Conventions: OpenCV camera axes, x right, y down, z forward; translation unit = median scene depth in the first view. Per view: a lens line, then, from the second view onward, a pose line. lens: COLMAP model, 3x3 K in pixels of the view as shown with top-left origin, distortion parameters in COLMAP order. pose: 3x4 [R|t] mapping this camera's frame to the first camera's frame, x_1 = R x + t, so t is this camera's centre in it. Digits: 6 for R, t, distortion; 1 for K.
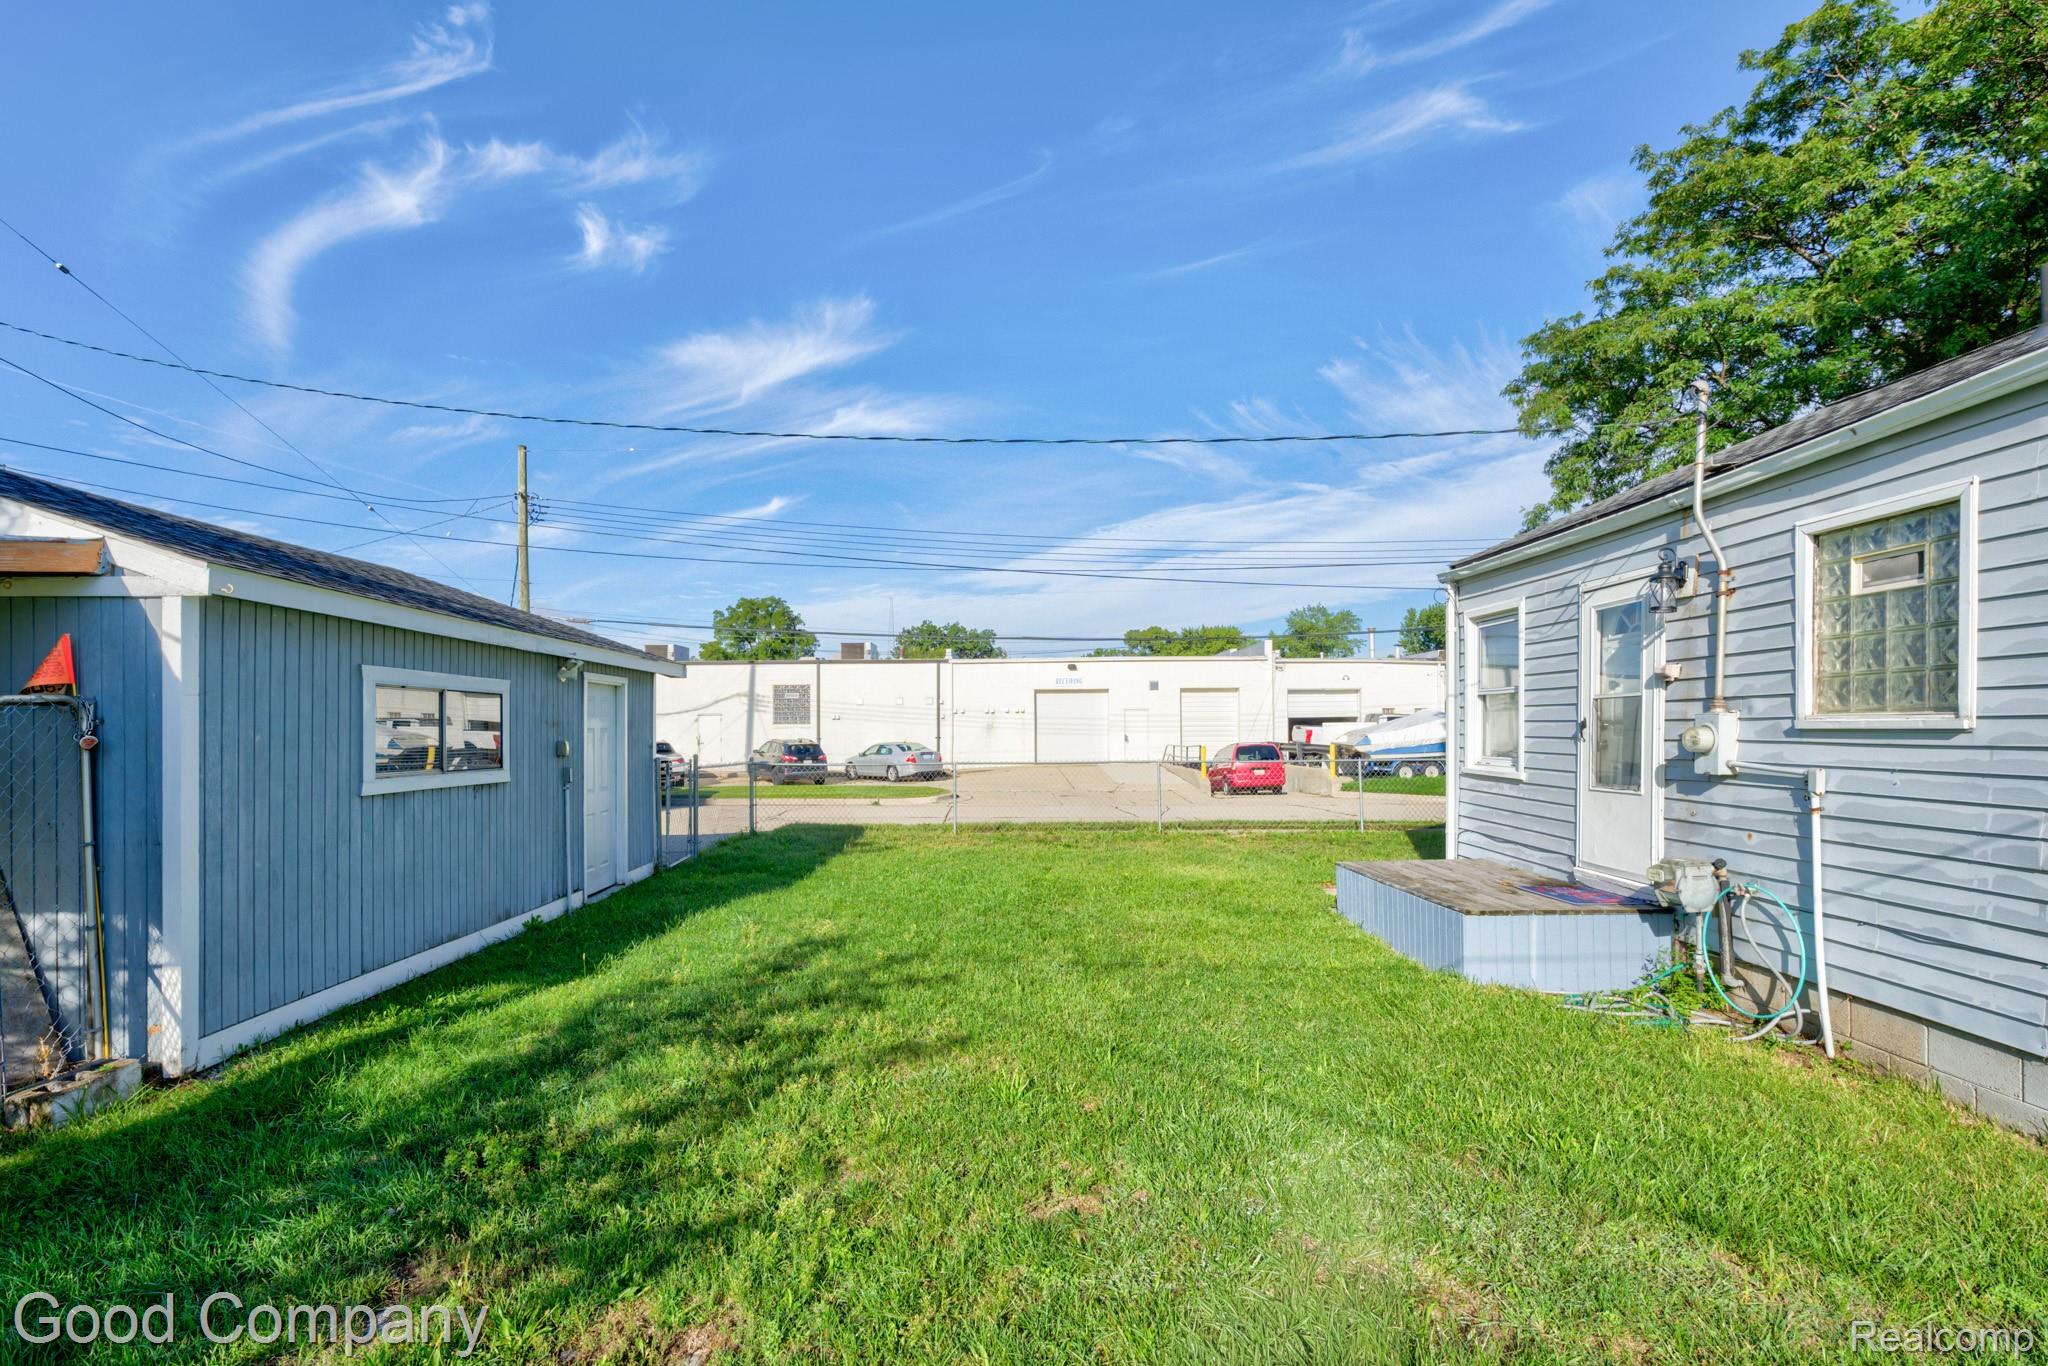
lens RADIAL K [[915.3, 0, 1032.4], [0, 915.3, 697.0], [0, 0, 1]] dist [-0.061965, 0.013656]
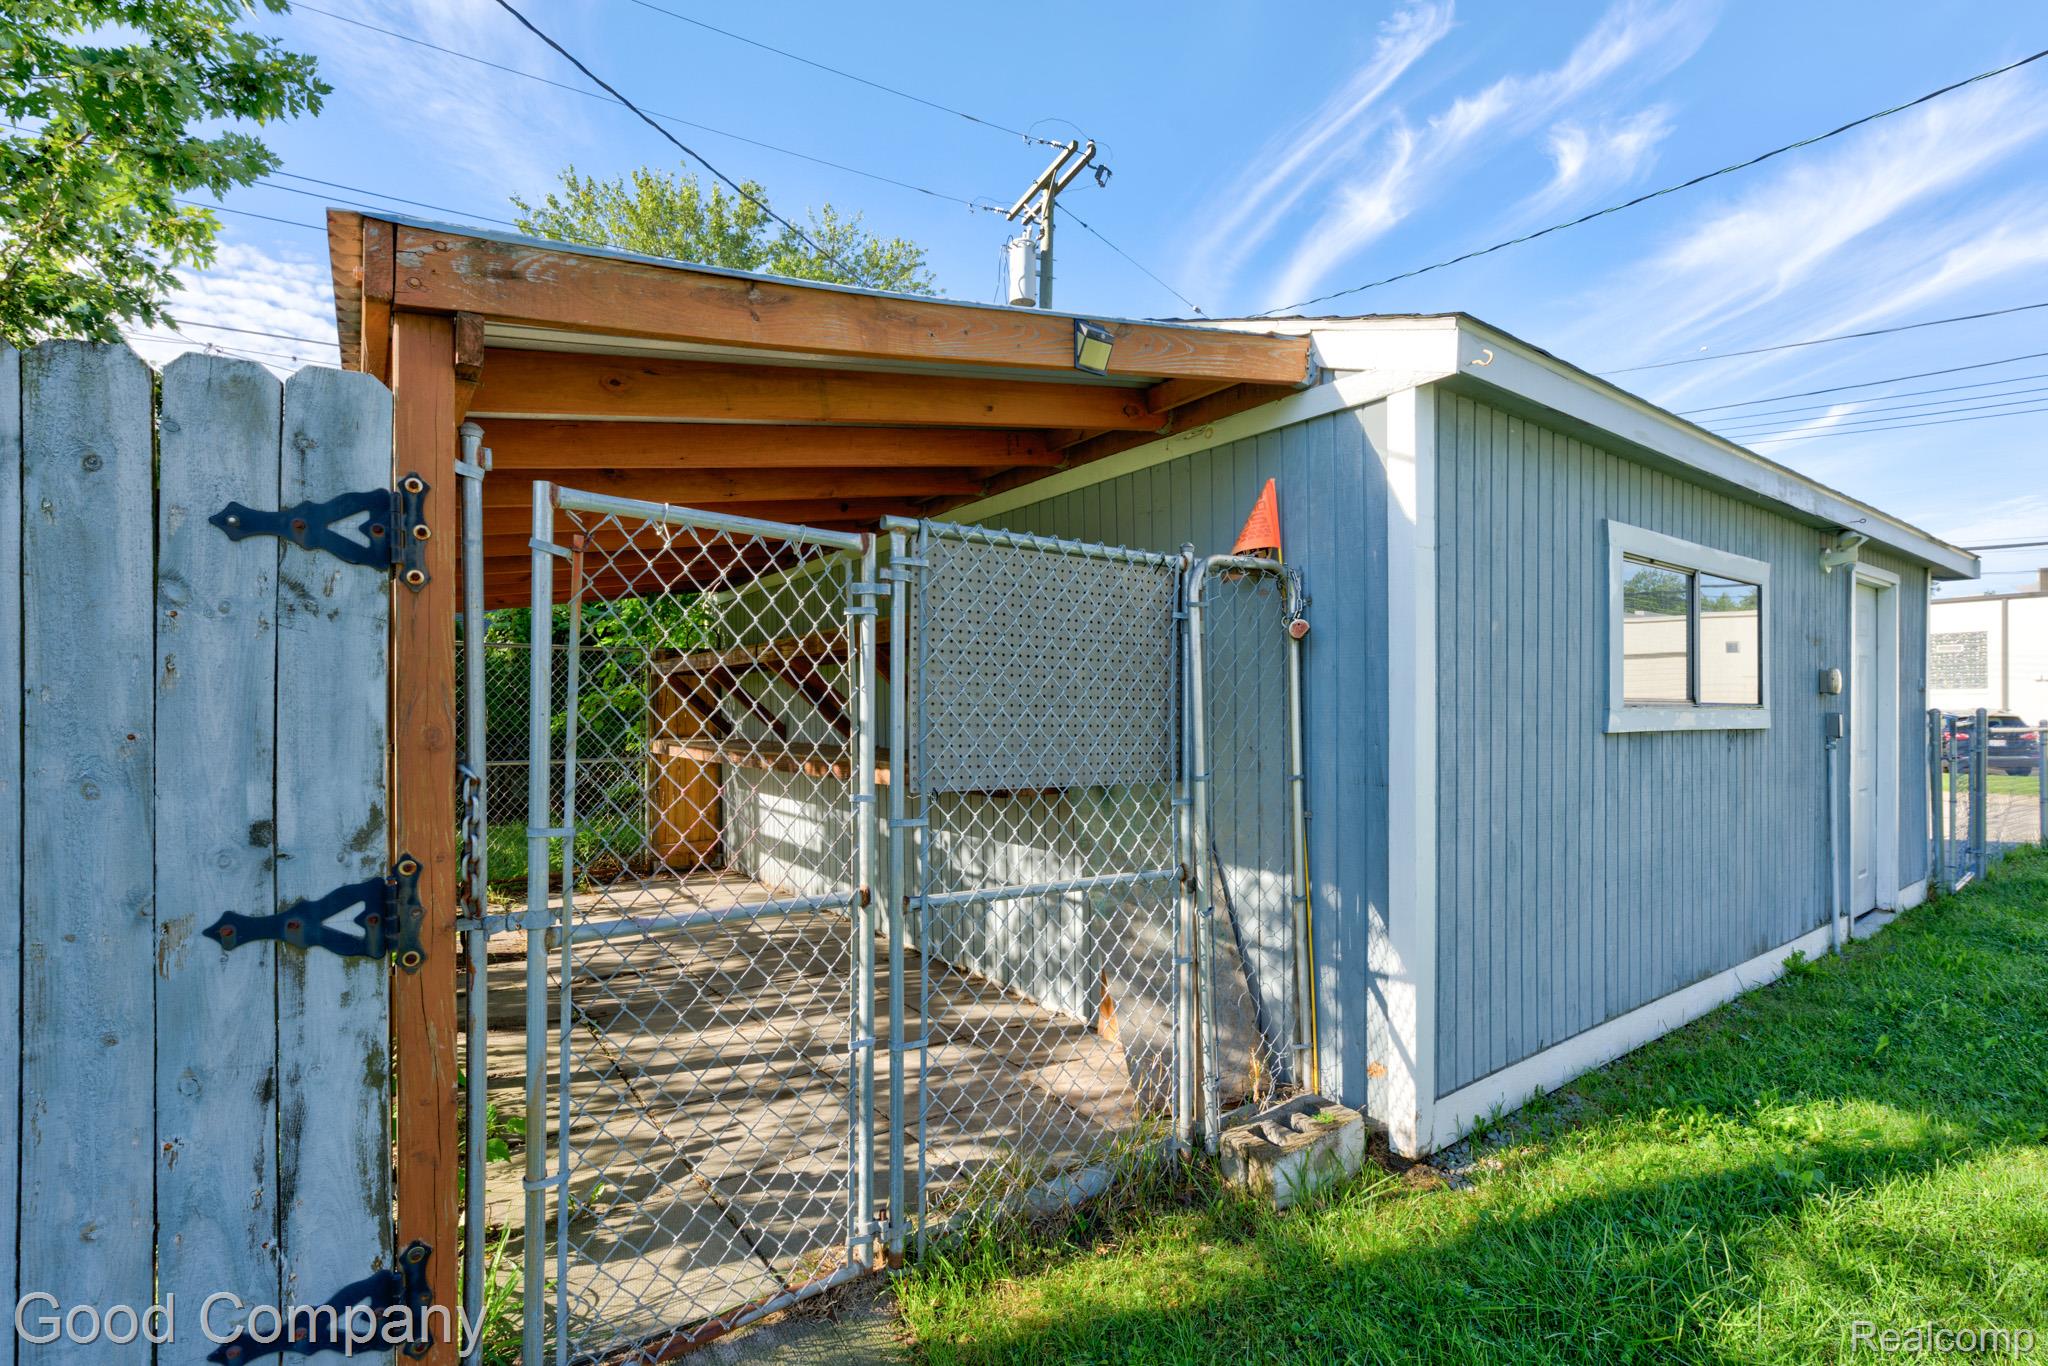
lens RADIAL K [[915.3, 0, 1032.4], [0, 915.3, 697.0], [0, 0, 1]] dist [-0.061965, 0.013656]
pose [[0.555491, 0.011330, -0.831446, -0.591132], [0.015382, 0.999596, 0.023898, 0.084140], [0.831381, -0.026064, 0.555092, 0.413663]]
